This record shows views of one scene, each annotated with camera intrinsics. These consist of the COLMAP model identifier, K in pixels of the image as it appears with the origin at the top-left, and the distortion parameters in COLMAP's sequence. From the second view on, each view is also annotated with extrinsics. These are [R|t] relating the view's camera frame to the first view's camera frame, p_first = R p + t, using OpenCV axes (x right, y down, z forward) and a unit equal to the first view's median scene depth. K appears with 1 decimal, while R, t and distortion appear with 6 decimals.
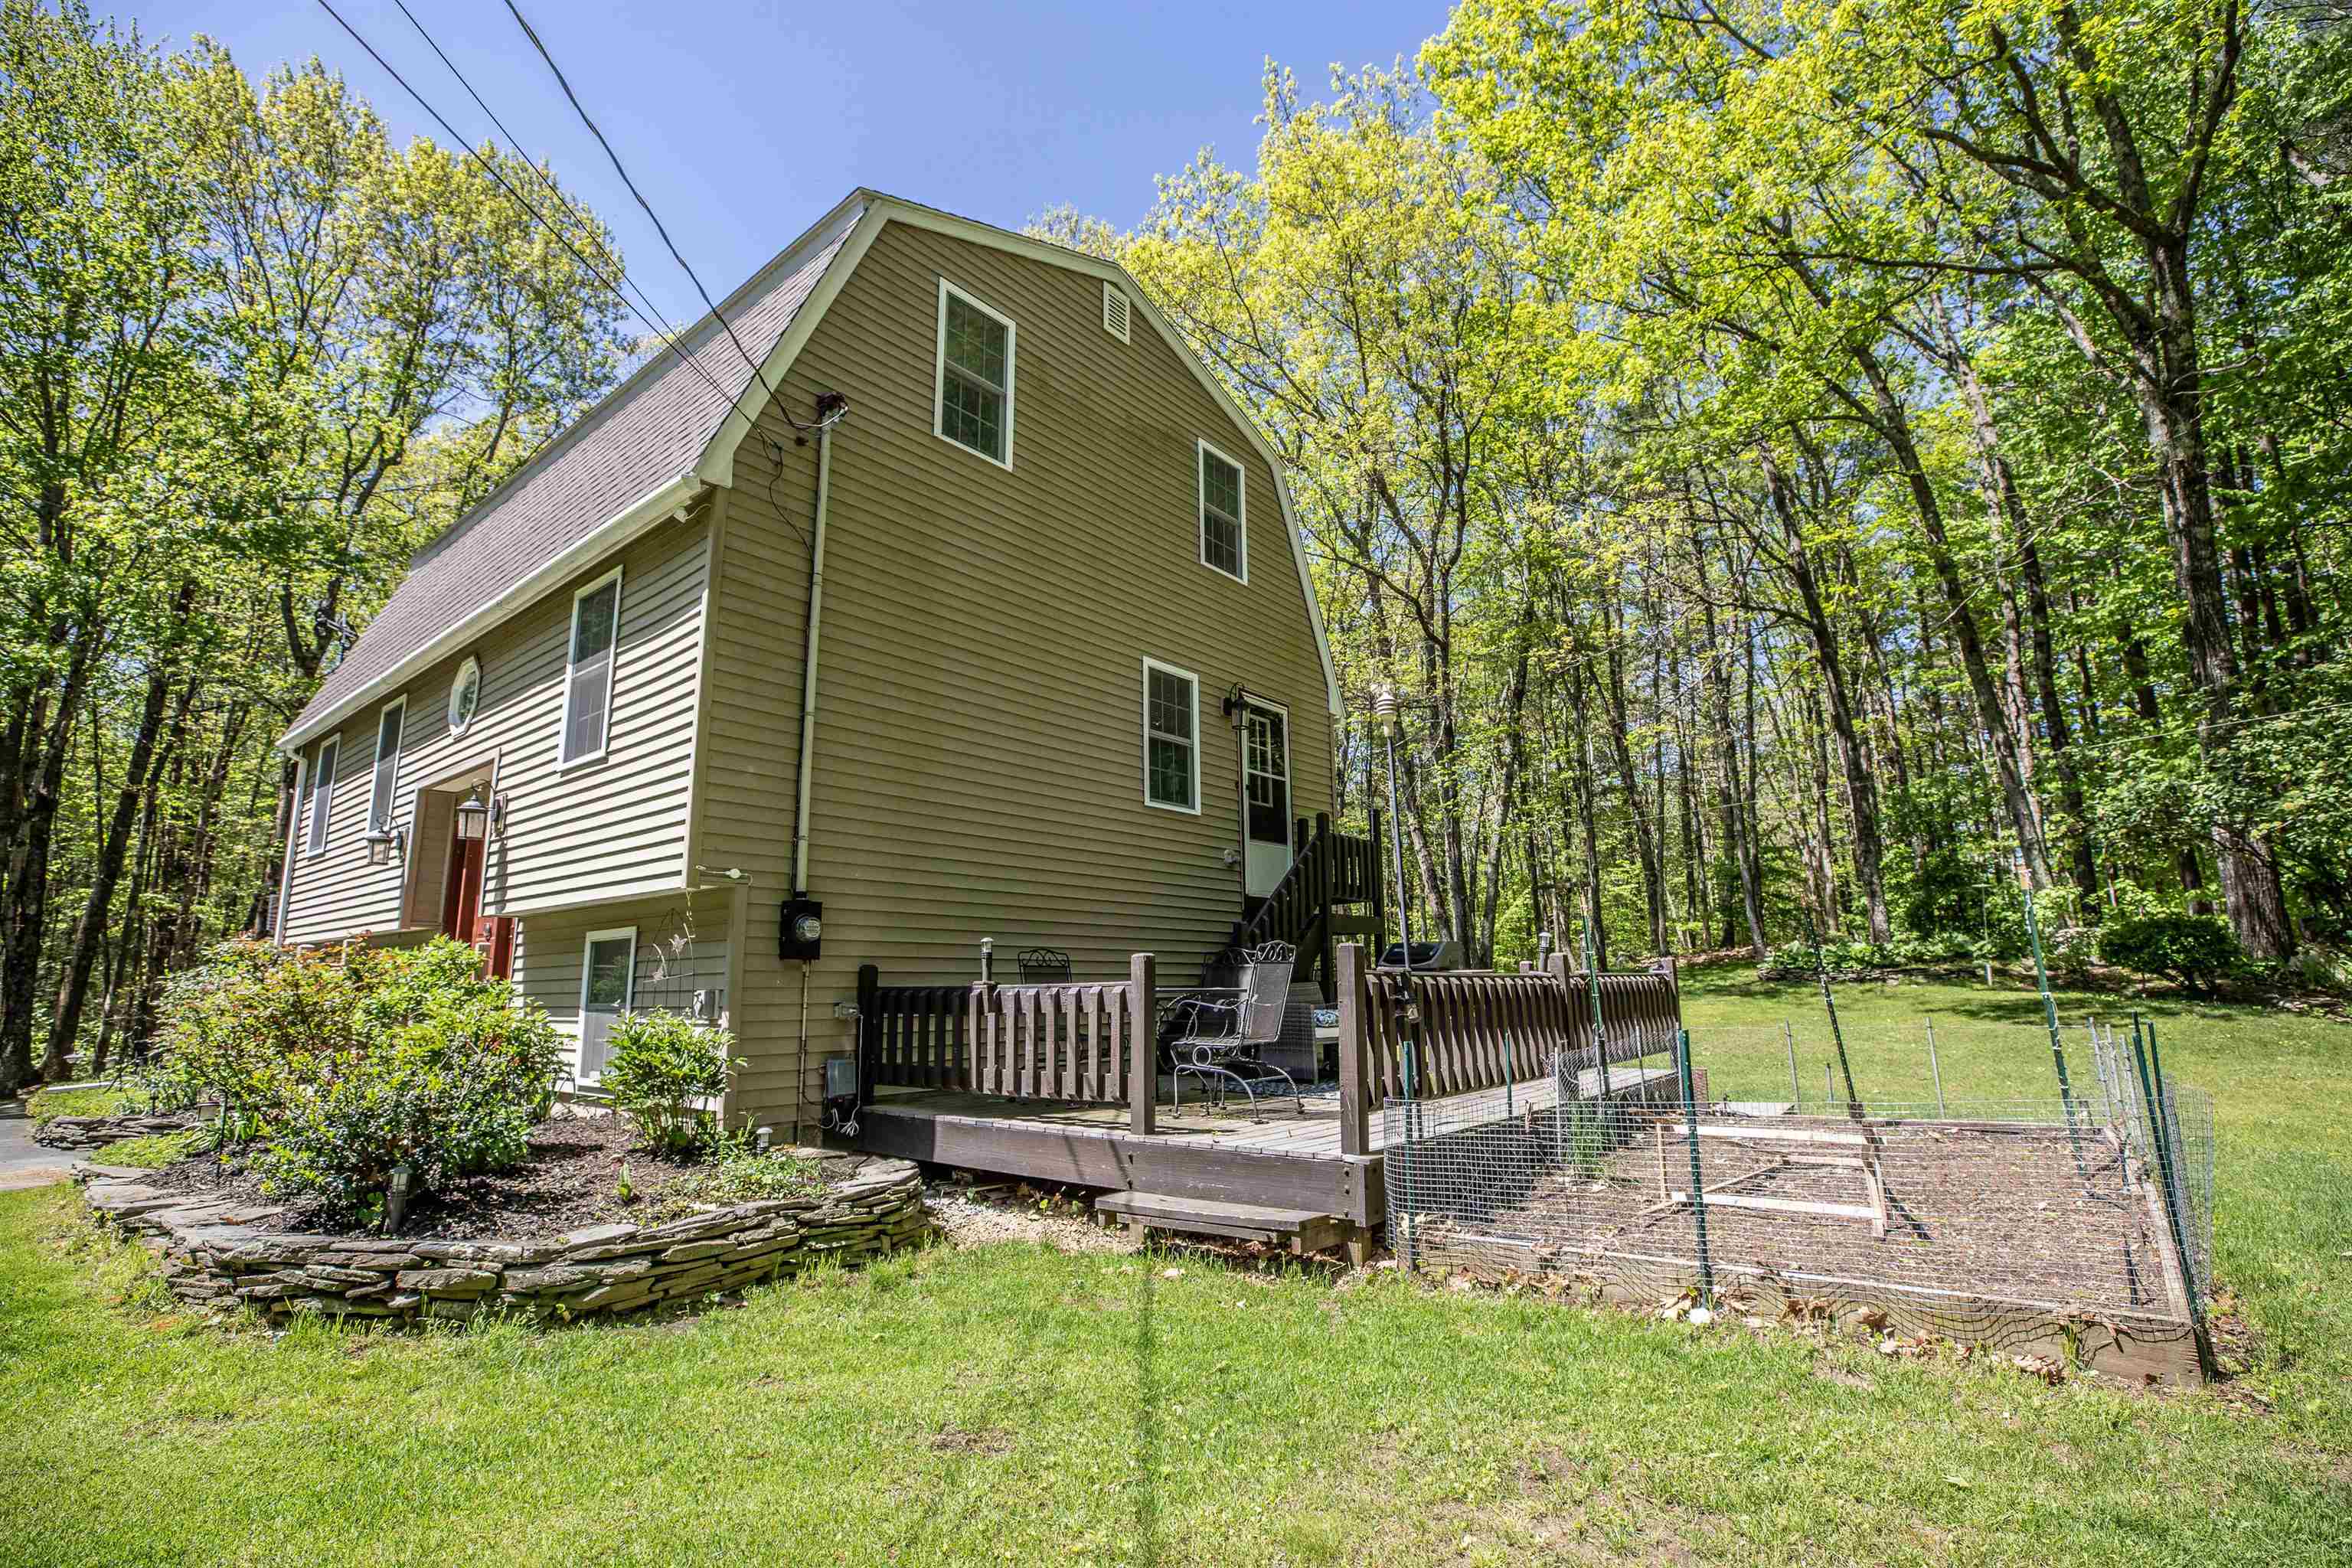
lens RADIAL K [[1076.8, 0, 1179.5], [0, 1076.8, 786.7], [0, 0, 1]] dist [-0.044291, 0.012553]
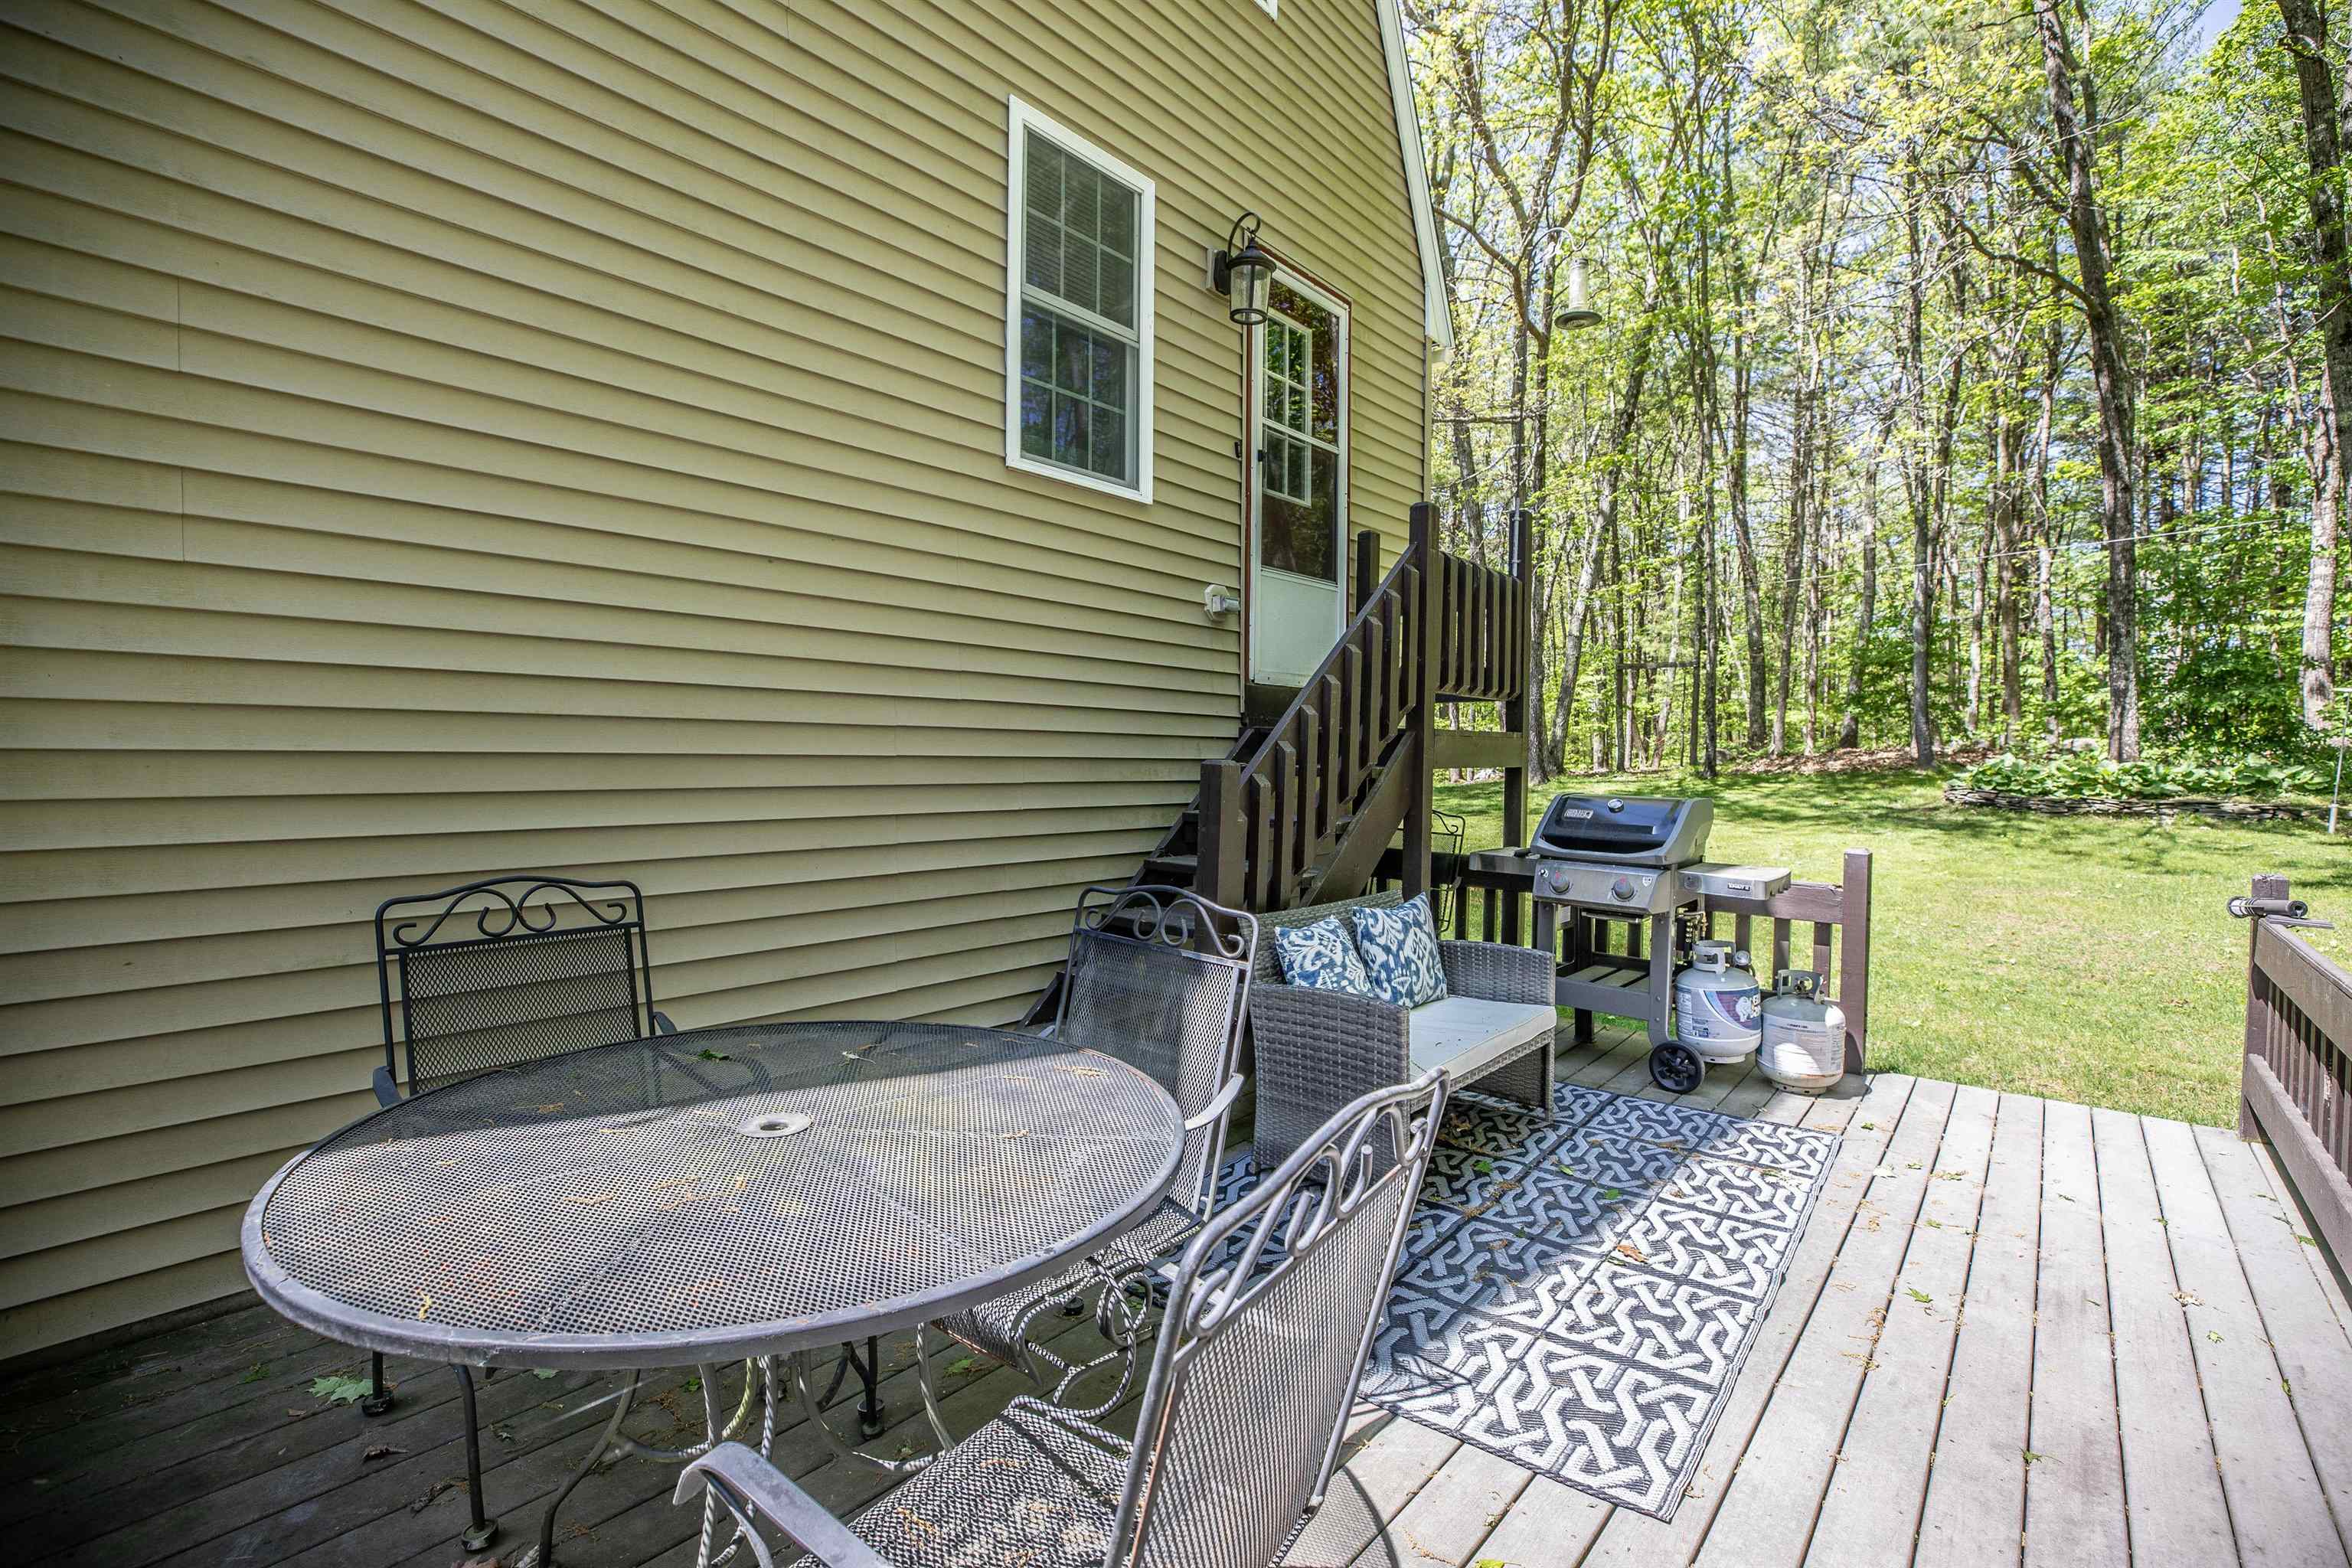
lens RADIAL K [[1076.8, 0, 1179.5], [0, 1076.8, 786.7], [0, 0, 1]] dist [-0.044291, 0.012553]
pose [[0.999510, 0.024643, -0.019297, 0.042745], [-0.019932, 0.976493, 0.214627, 0.045151], [0.024133, -0.214137, 0.976505, 0.539378]]
